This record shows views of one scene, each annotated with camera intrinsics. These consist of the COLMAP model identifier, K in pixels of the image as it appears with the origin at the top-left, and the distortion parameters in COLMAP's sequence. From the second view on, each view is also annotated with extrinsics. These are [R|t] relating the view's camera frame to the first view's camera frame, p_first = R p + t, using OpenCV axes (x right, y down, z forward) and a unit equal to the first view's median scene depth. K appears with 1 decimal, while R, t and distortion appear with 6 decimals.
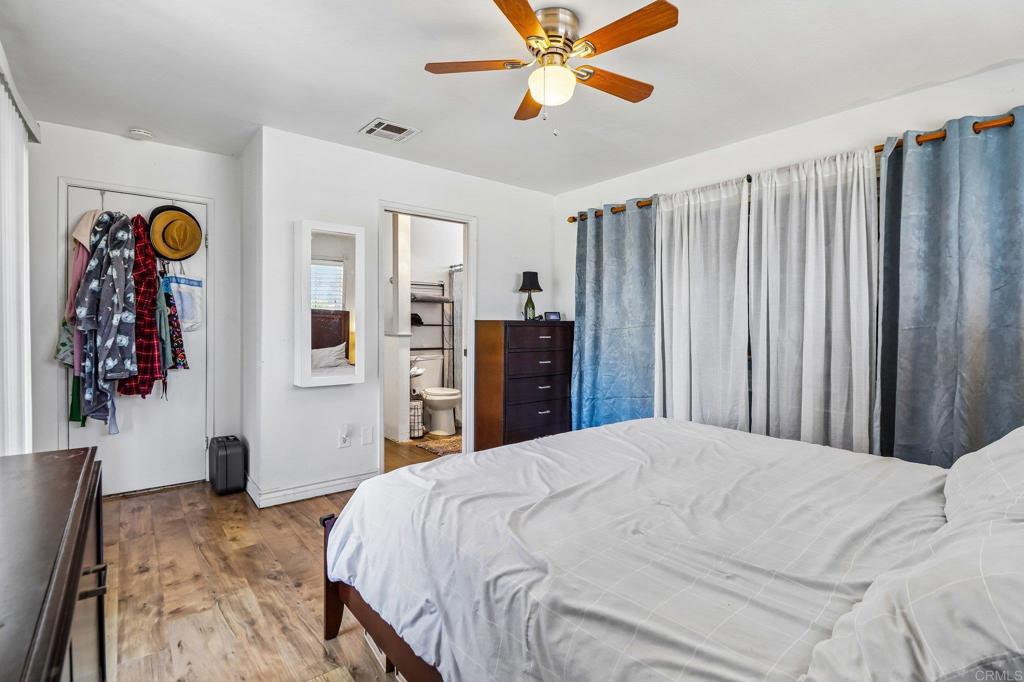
lens RADIAL K [[483.2, 0, 515.6], [0, 483.2, 321.3], [0, 0, 1]] dist [0.002564, -0.011705]
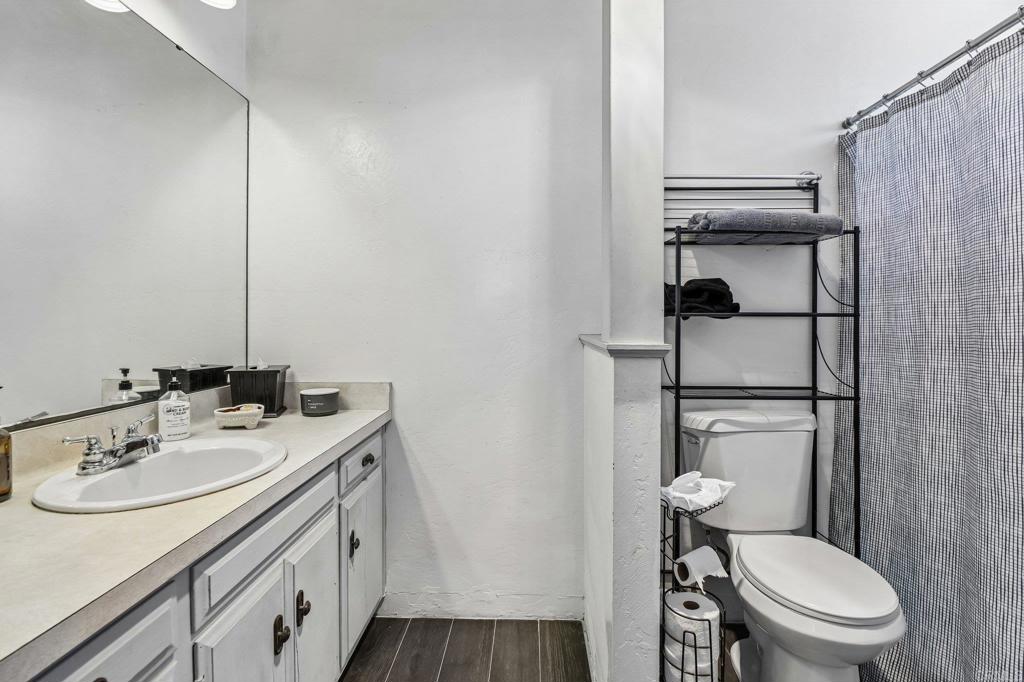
lens RADIAL K [[483.2, 0, 515.6], [0, 483.2, 321.3], [0, 0, 1]] dist [0.002564, -0.011705]
pose [[0.755259, 0.003174, -0.655418, -0.095949], [0.000208, 0.999987, 0.005082, 0.010912], [0.655426, -0.003974, 0.755249, 0.664734]]
